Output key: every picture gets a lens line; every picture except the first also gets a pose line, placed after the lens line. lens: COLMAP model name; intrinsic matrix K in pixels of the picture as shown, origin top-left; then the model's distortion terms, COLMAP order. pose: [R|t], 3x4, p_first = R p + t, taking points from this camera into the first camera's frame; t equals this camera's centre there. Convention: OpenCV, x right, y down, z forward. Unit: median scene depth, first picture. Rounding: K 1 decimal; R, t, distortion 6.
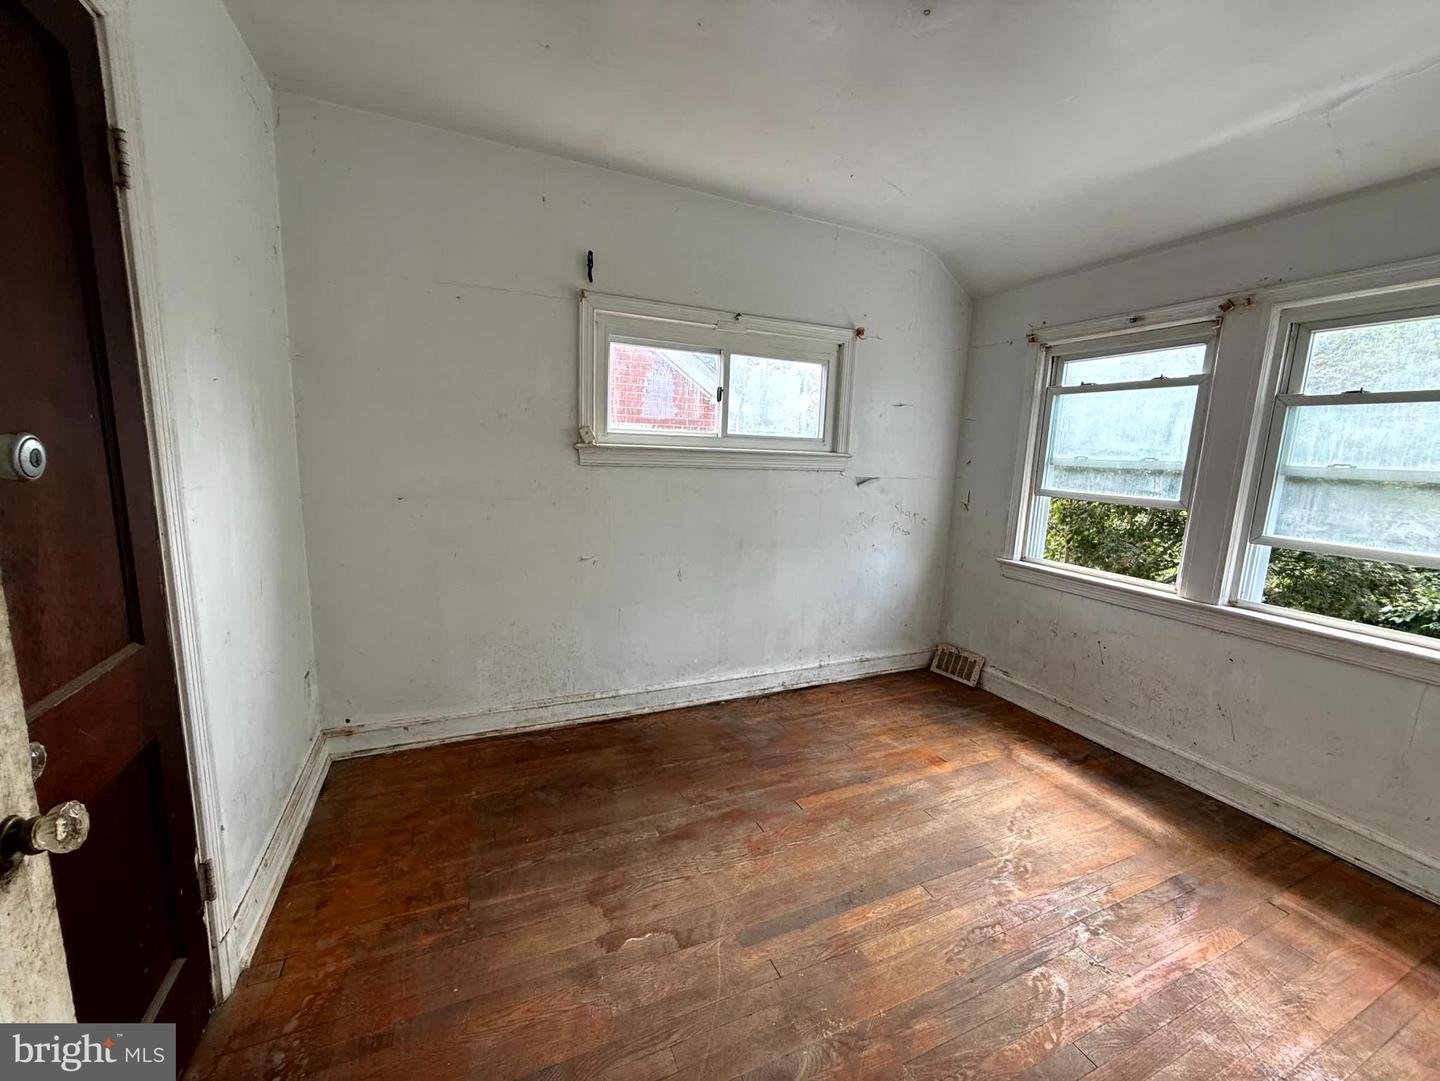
lens RADIAL K [[572.0, 0, 719.1], [0, 572.0, 540.7], [0, 0, 1]] dist [-0.001473, 0.000424]
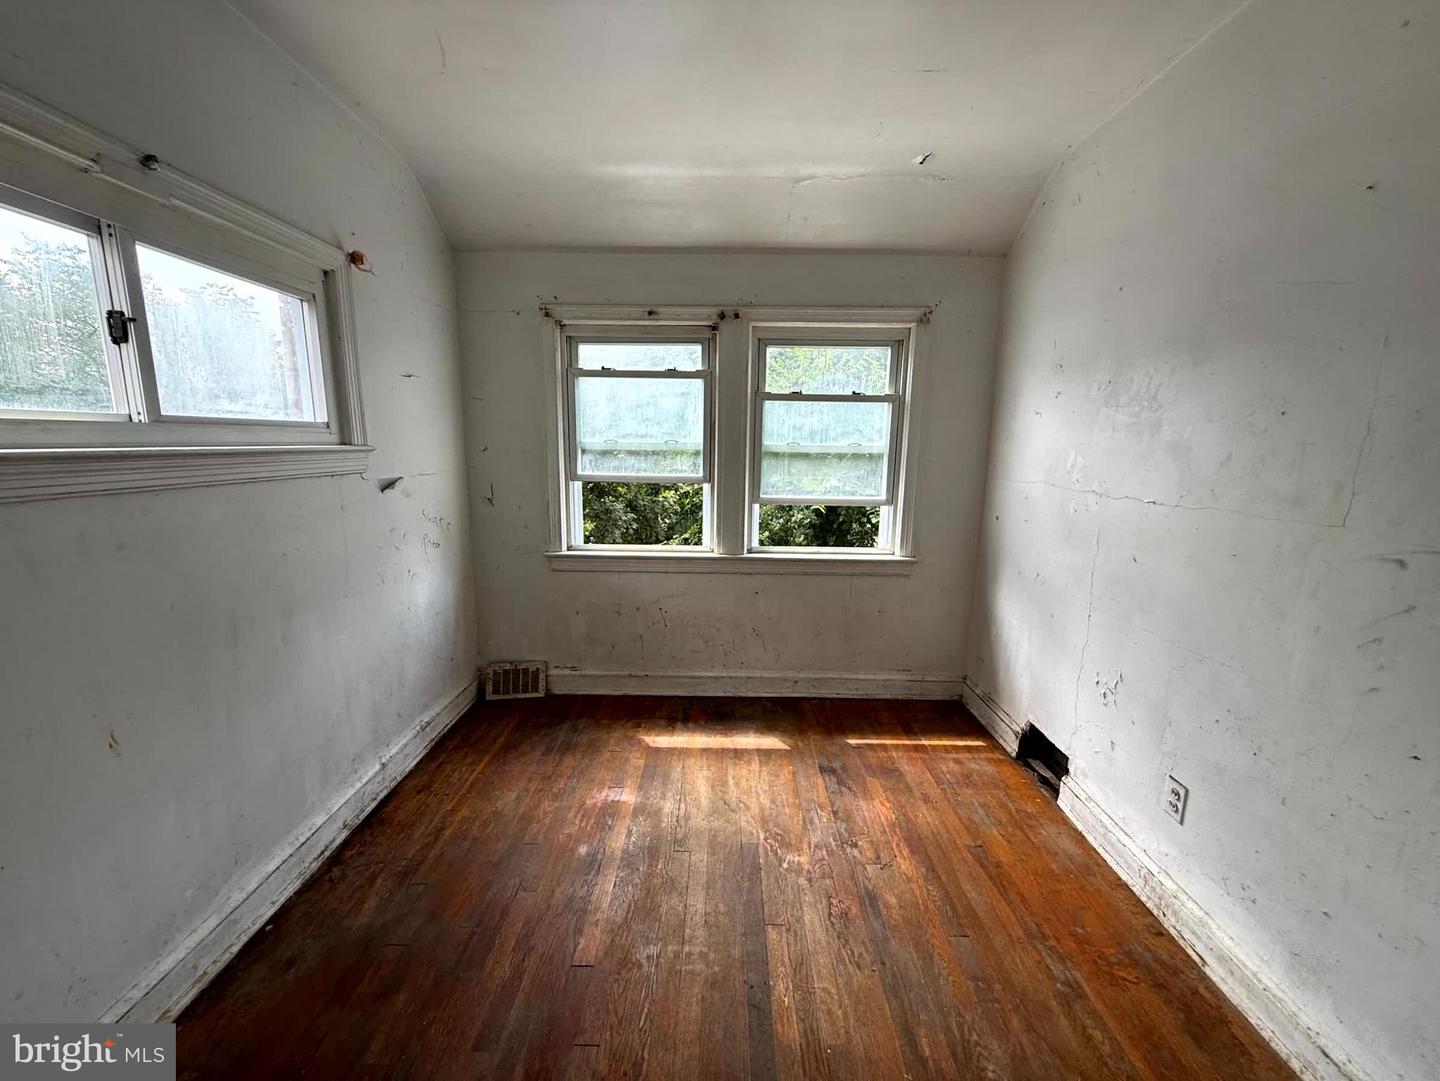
lens RADIAL K [[572.0, 0, 719.1], [0, 572.0, 540.7], [0, 0, 1]] dist [-0.001473, 0.000424]
pose [[0.419638, -0.188069, 0.887994, -0.241852], [0.147007, 0.979466, 0.137971, -0.086701], [-0.895708, 0.072643, 0.438669, 0.404437]]
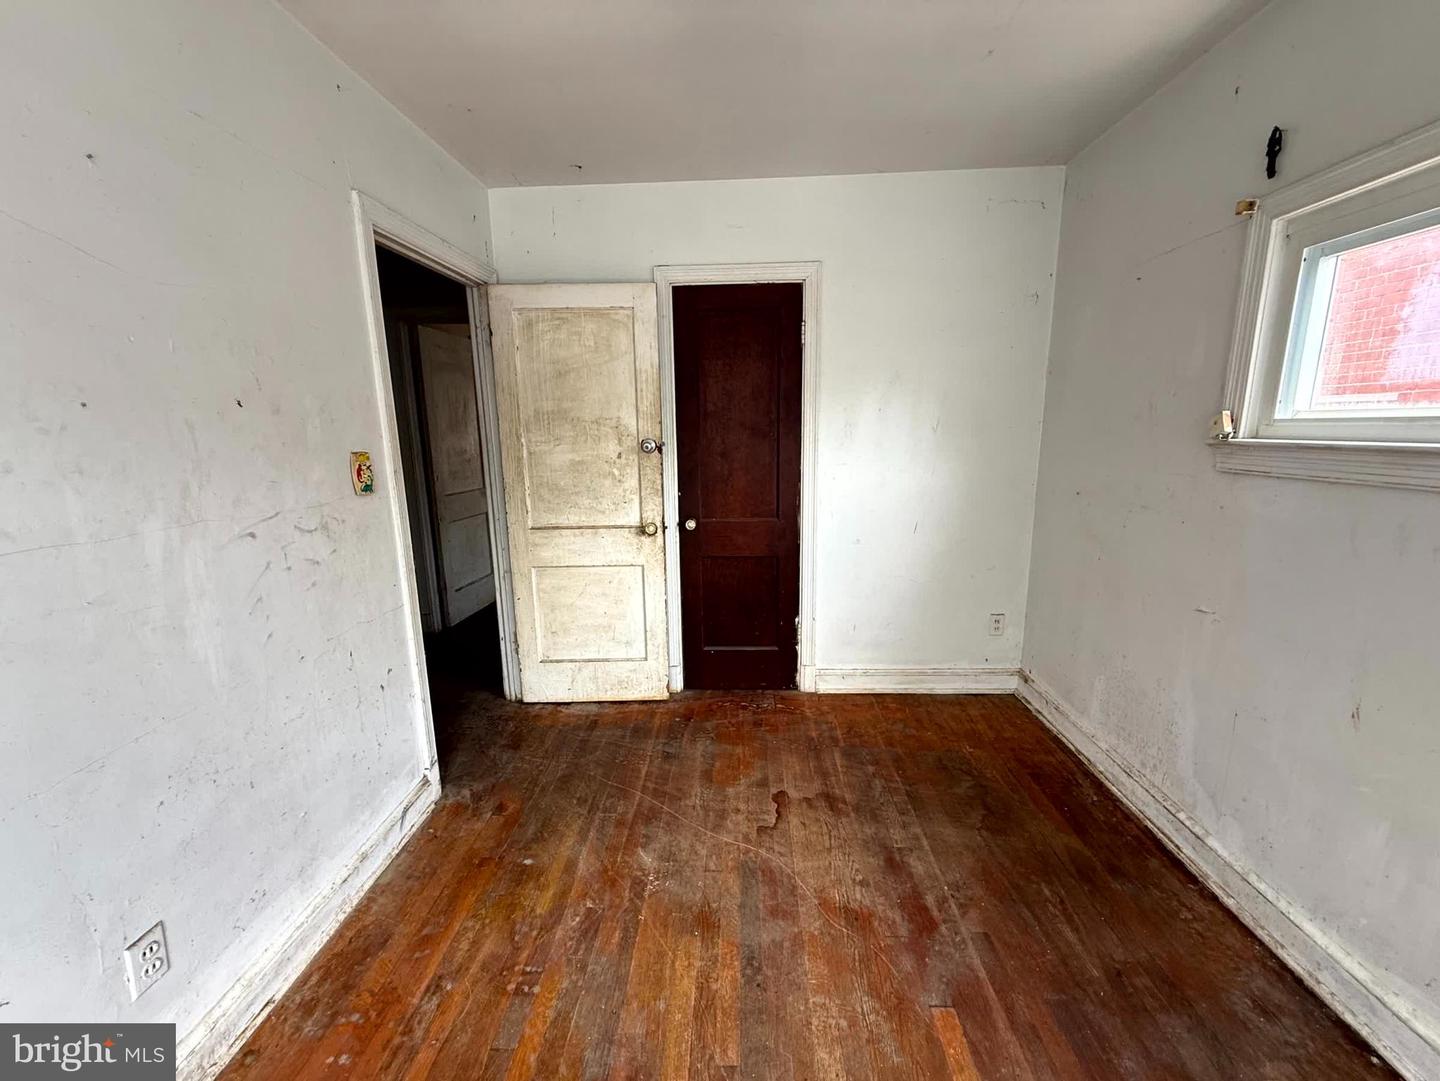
lens RADIAL K [[572.0, 0, 719.1], [0, 572.0, 540.7], [0, 0, 1]] dist [-0.001473, 0.000424]
pose [[-0.441089, 0.144090, -0.885821, 0.579945], [-0.143700, 0.962953, 0.228191, -0.115376], [0.885884, 0.227945, -0.404042, 0.723968]]
